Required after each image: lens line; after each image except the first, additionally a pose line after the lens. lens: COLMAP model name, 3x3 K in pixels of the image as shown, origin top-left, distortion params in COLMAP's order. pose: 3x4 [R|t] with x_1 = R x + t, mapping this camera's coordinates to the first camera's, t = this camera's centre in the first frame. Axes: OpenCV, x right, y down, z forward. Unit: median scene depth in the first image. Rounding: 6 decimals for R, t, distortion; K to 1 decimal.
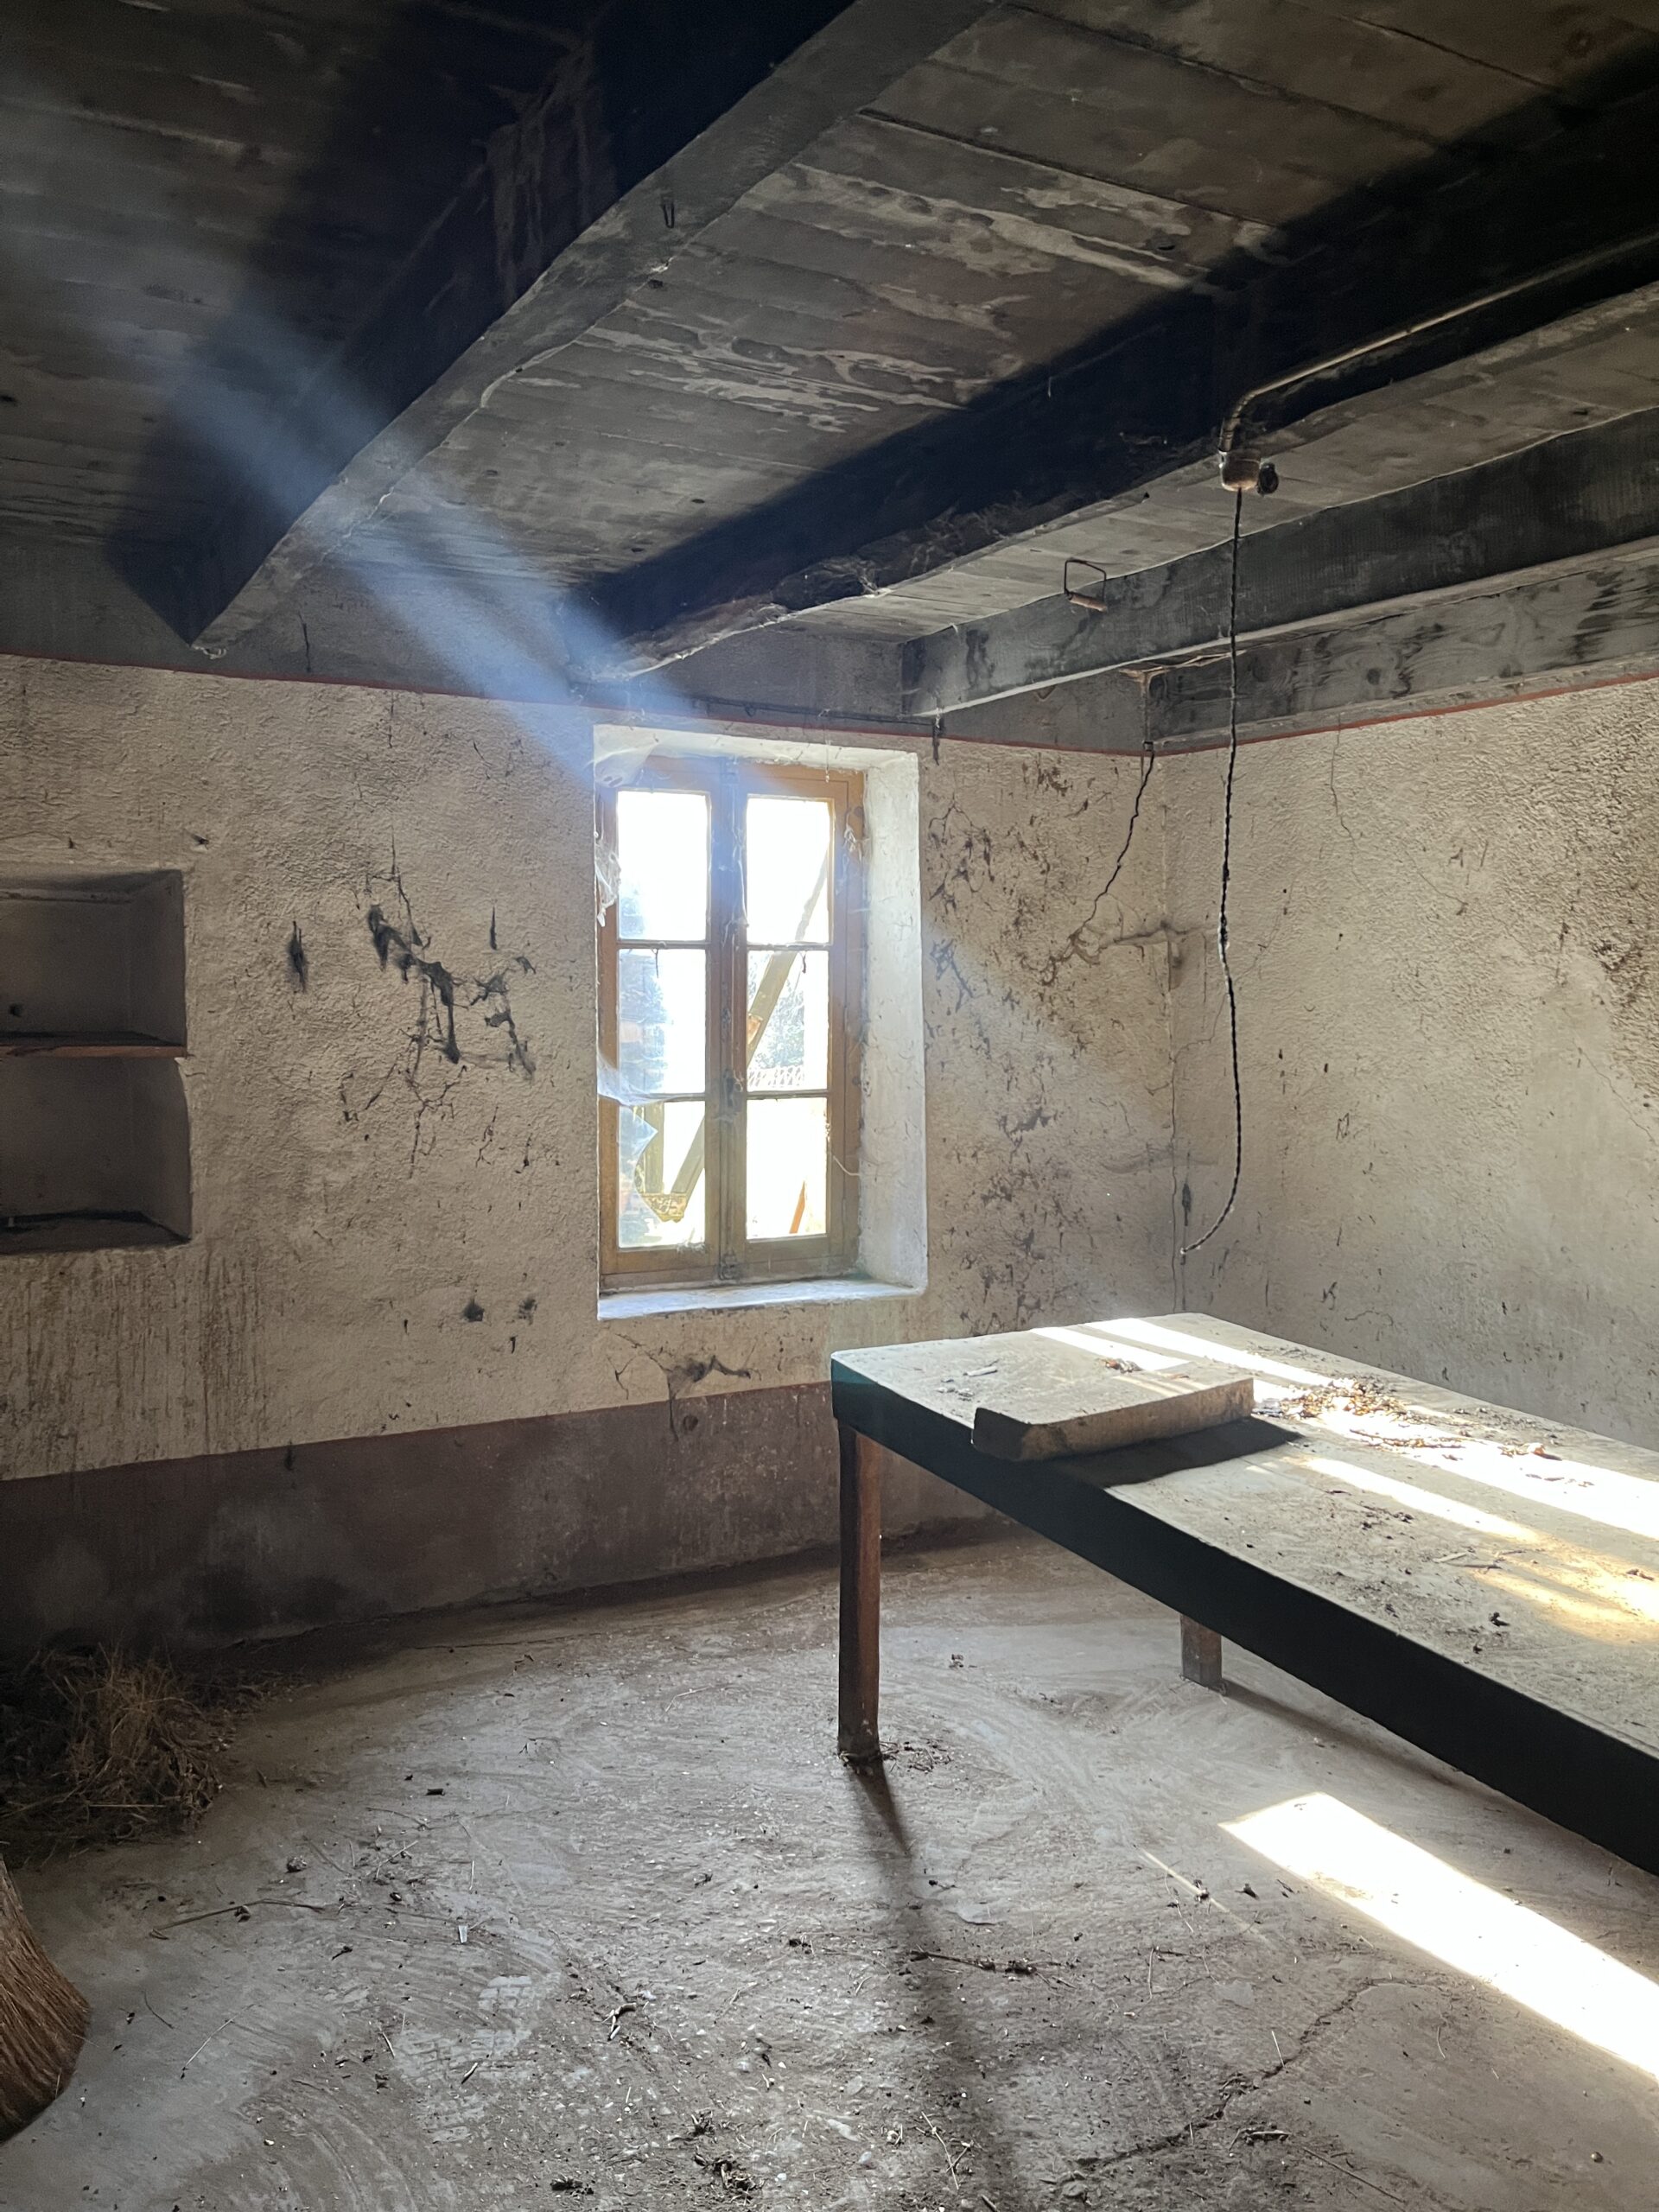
lens RADIAL K [[1671.3, 0, 834.6], [0, 1671.3, 1104.8], [0, 0, 1]] dist [0.055345, -0.061129]
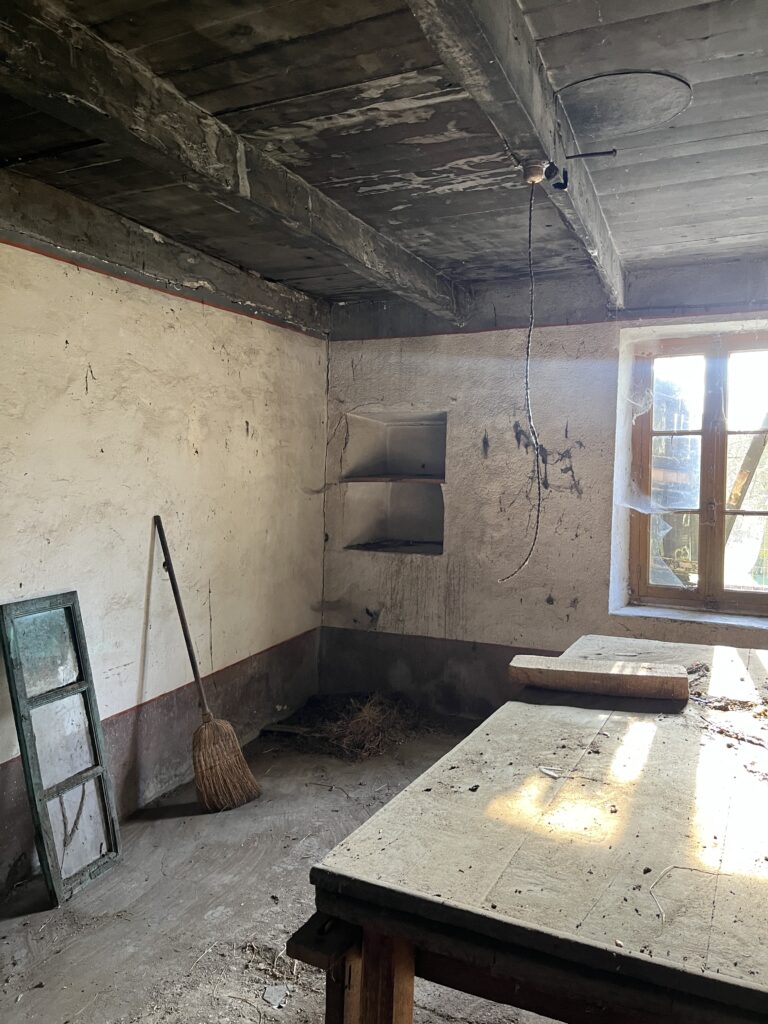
lens RADIAL K [[773.7, 0, 387.6], [0, 773.7, 507.9], [0, 0, 1]] dist [0.055345, -0.061129]
pose [[0.601403, 0.042647, -0.797806, 0.499605], [-0.054610, 0.998433, 0.012206, -0.000396], [0.797077, 0.036228, 0.602790, 0.206818]]
